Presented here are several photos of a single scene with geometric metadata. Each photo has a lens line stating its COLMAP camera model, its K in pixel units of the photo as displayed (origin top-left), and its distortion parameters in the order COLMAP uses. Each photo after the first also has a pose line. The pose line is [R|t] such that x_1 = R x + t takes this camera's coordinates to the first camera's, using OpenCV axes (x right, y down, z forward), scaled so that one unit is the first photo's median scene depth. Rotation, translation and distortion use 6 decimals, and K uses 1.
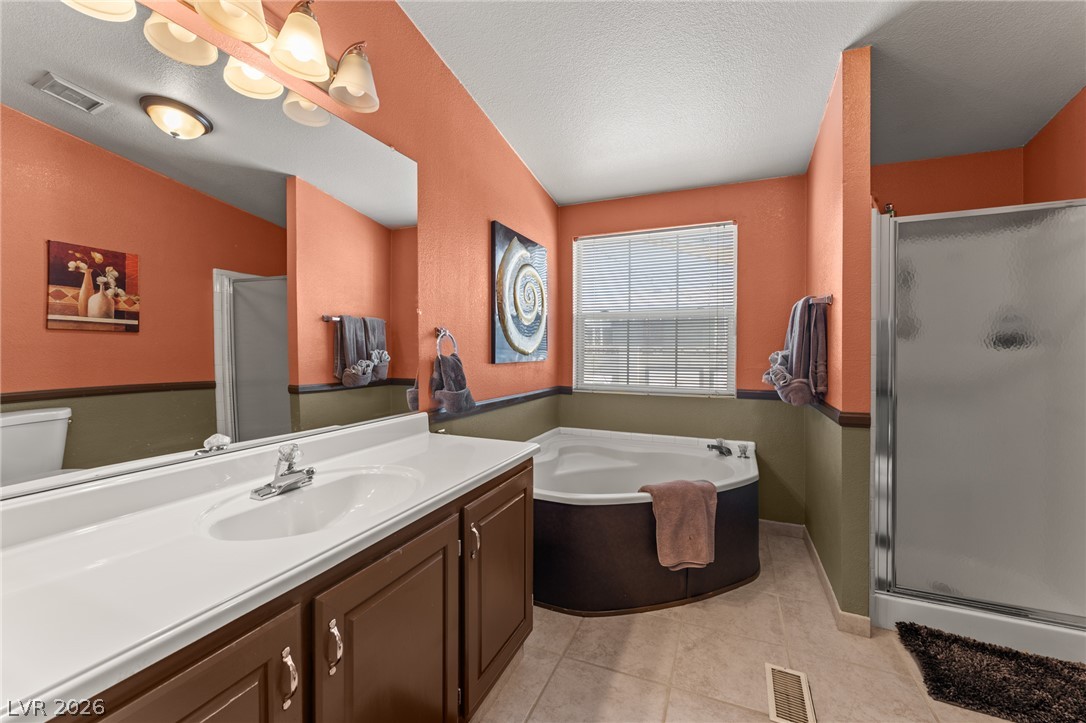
lens RADIAL K [[448.9, 0, 536.1], [0, 448.9, 352.8], [0, 0, 1]] dist [0.001413, -0.001388]
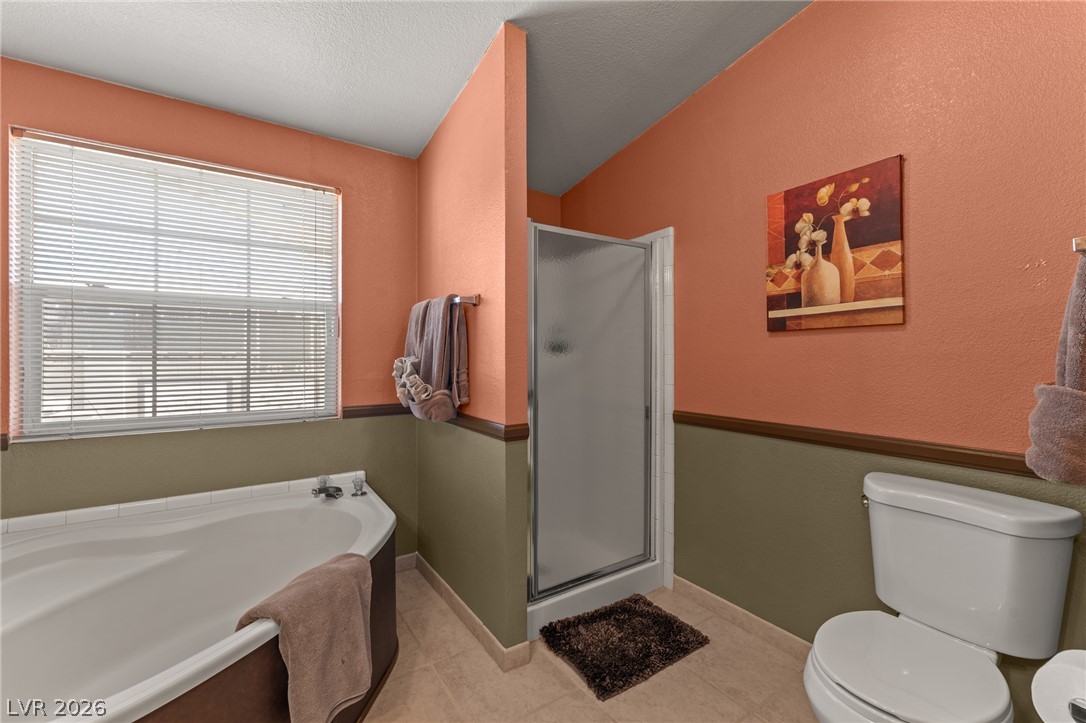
lens RADIAL K [[448.9, 0, 540.9], [0, 448.9, 353.5], [0, 0, 1]] dist [0.001413, -0.001388]
pose [[0.537118, -0.001735, 0.843505, -0.028961], [0.008416, 0.999959, -0.003303, -0.006934], [-0.843465, 0.008873, 0.537111, 0.390249]]
